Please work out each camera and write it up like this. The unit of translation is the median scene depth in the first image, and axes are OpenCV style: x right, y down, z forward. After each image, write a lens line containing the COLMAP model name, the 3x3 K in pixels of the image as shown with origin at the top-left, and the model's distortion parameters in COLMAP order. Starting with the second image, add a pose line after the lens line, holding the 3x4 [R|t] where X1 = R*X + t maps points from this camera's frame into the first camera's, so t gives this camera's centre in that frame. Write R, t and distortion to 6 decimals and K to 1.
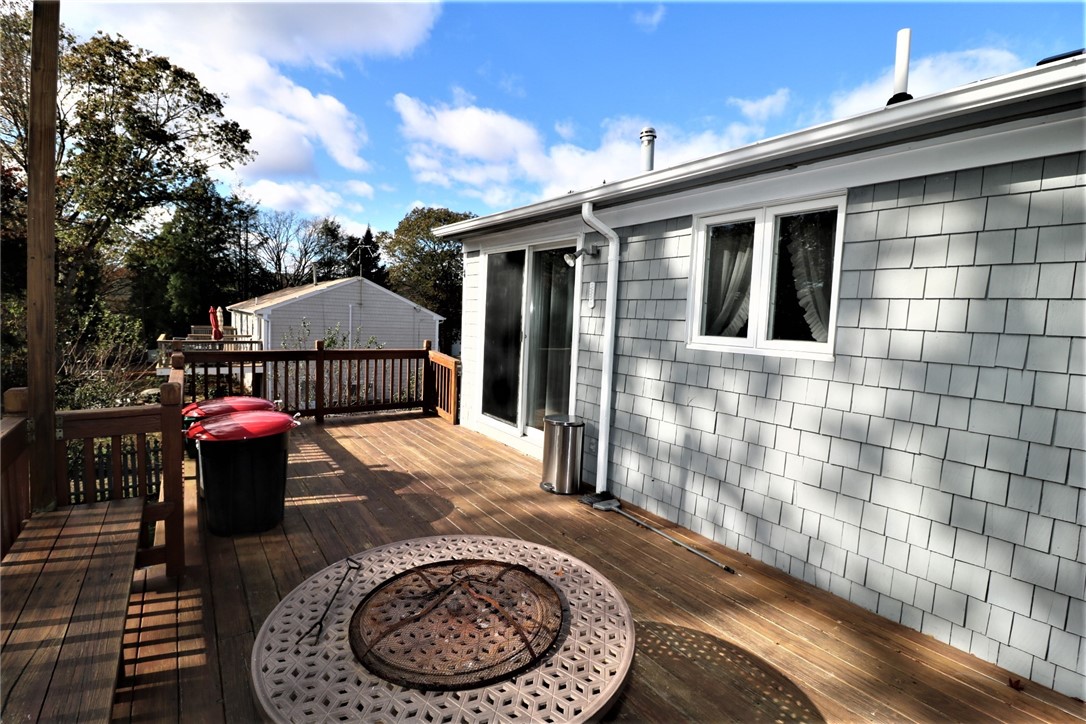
lens RADIAL K [[509.2, 0, 537.7], [0, 509.2, 363.4], [0, 0, 1]] dist [-0.000875, -0.000139]
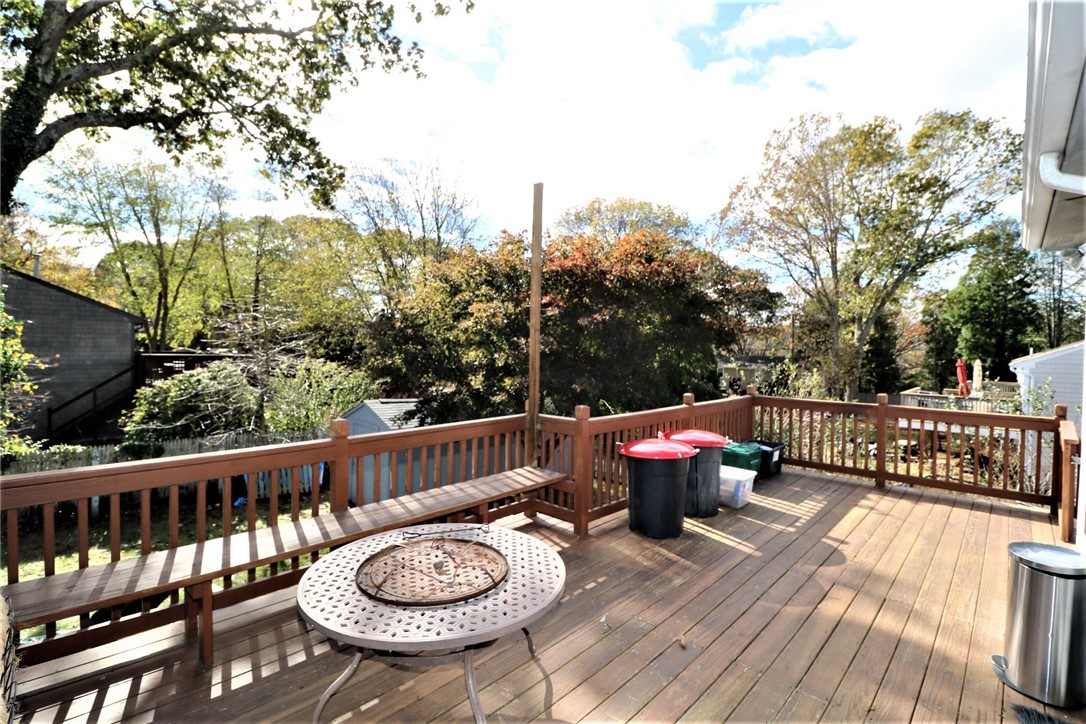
lens RADIAL K [[509.2, 0, 537.7], [0, 509.2, 363.4], [0, 0, 1]] dist [-0.000875, -0.000139]
pose [[0.196895, -0.000493, -0.980424, 0.280330], [-0.103905, 0.994358, -0.021367, -0.014746], [0.974903, 0.106078, 0.195733, 0.209066]]
